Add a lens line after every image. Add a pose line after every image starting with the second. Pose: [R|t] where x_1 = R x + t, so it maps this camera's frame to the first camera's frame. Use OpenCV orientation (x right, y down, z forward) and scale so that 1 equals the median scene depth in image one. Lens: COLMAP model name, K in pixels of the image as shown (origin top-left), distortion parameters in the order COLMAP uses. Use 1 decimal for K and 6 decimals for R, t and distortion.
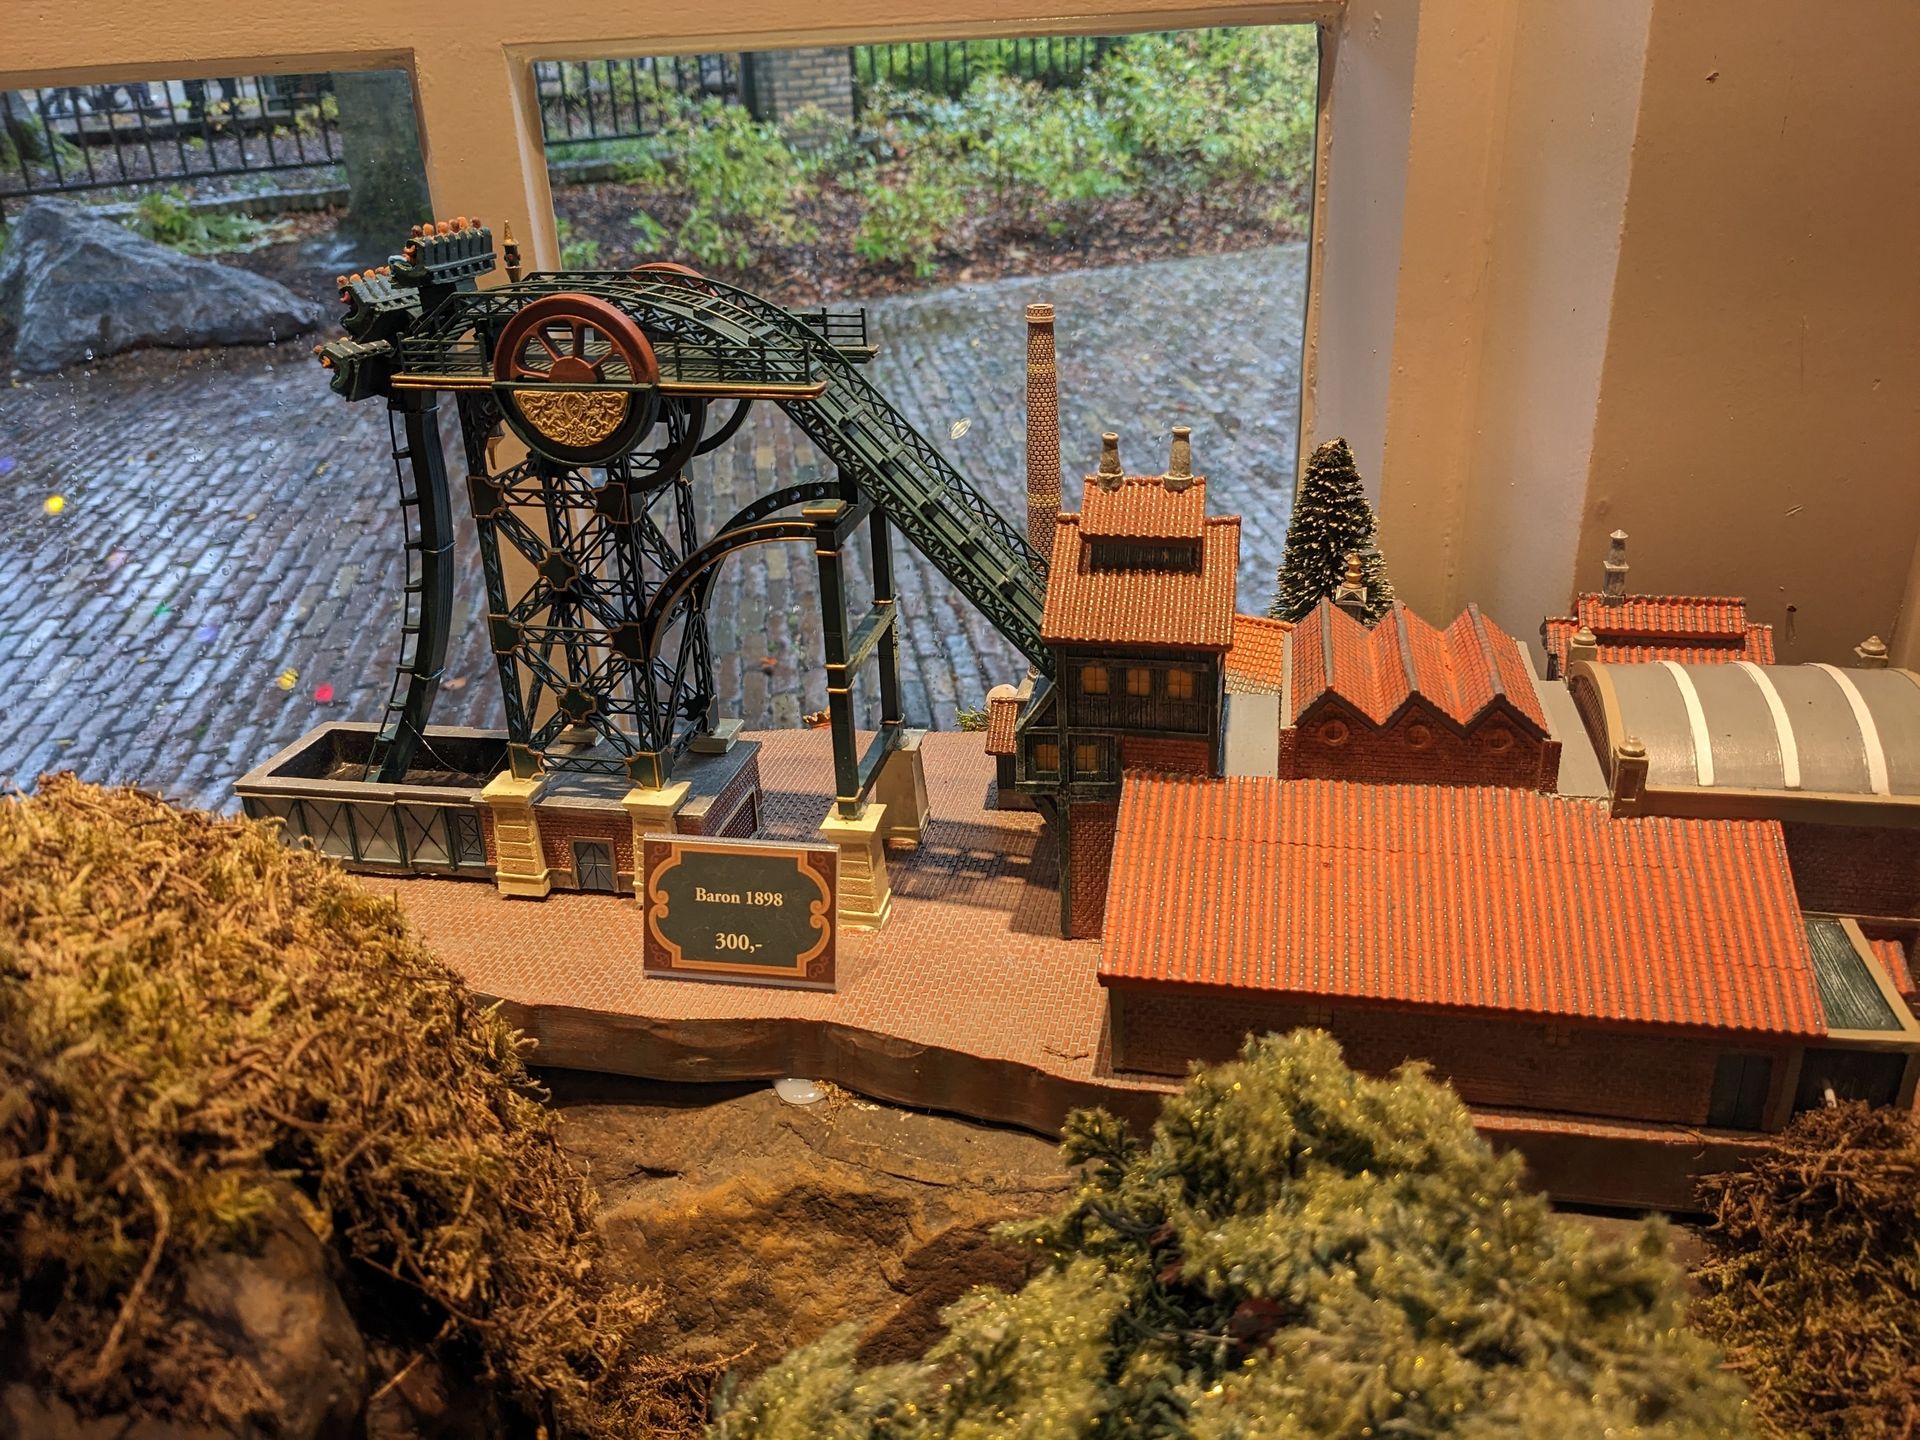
lens RADIAL K [[1330.0, 0, 956.5], [0, 1330.0, 749.4], [0, 0, 1]] dist [0.046520, -0.059212]
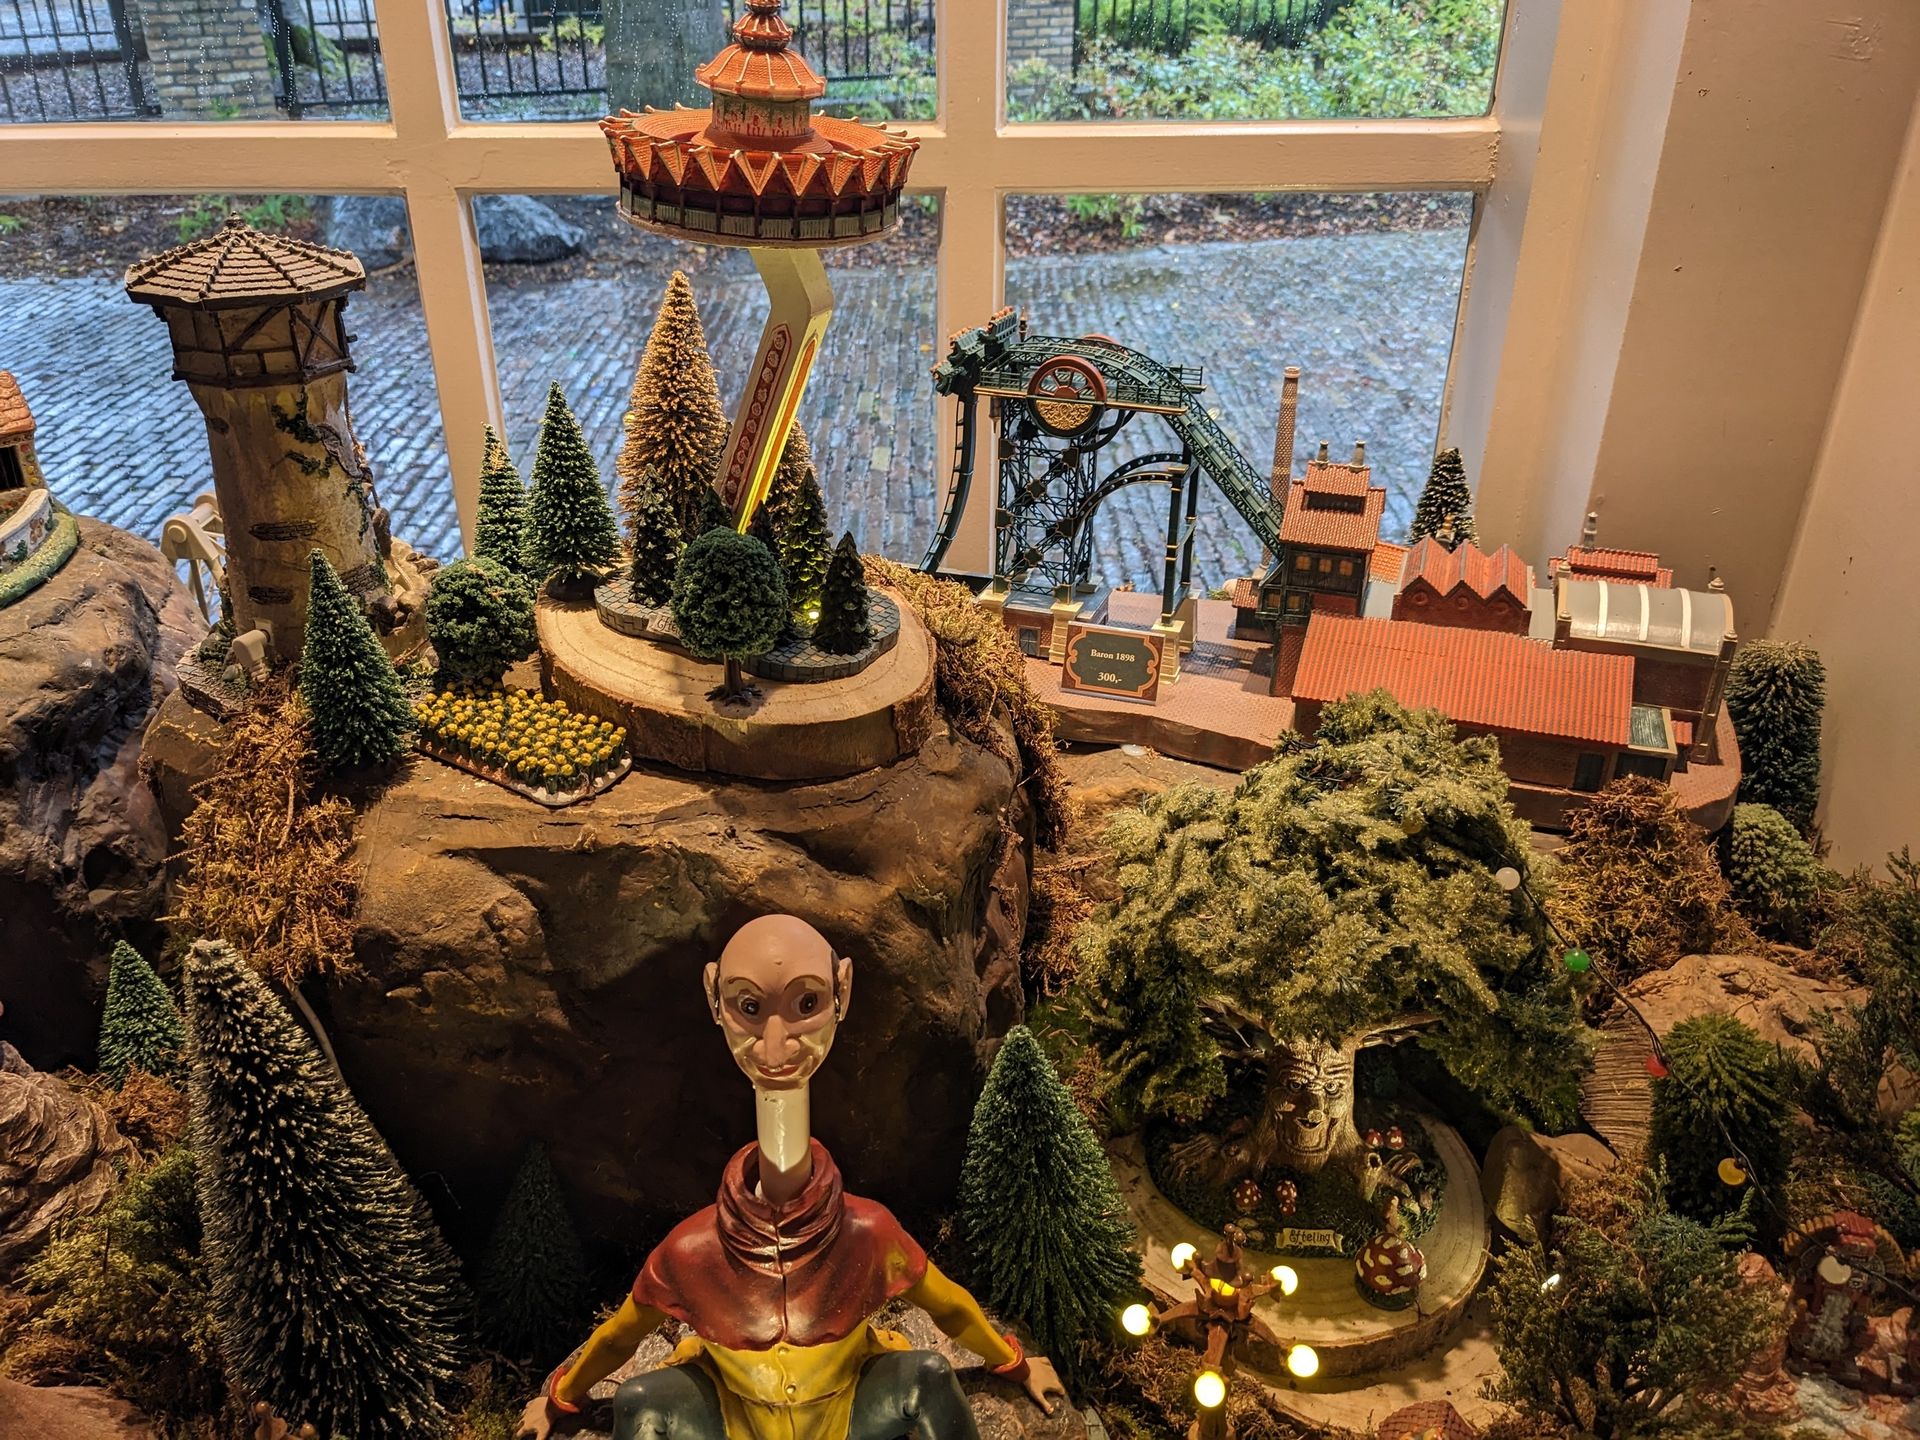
lens RADIAL K [[1330.0, 0, 956.5], [0, 1330.0, 749.4], [0, 0, 1]] dist [0.046520, -0.059212]
pose [[0.989699, 0.102601, -0.099848, -0.168897], [-0.098440, 0.994090, 0.045759, 0.171060], [0.103953, -0.035459, 0.993950, -0.983674]]
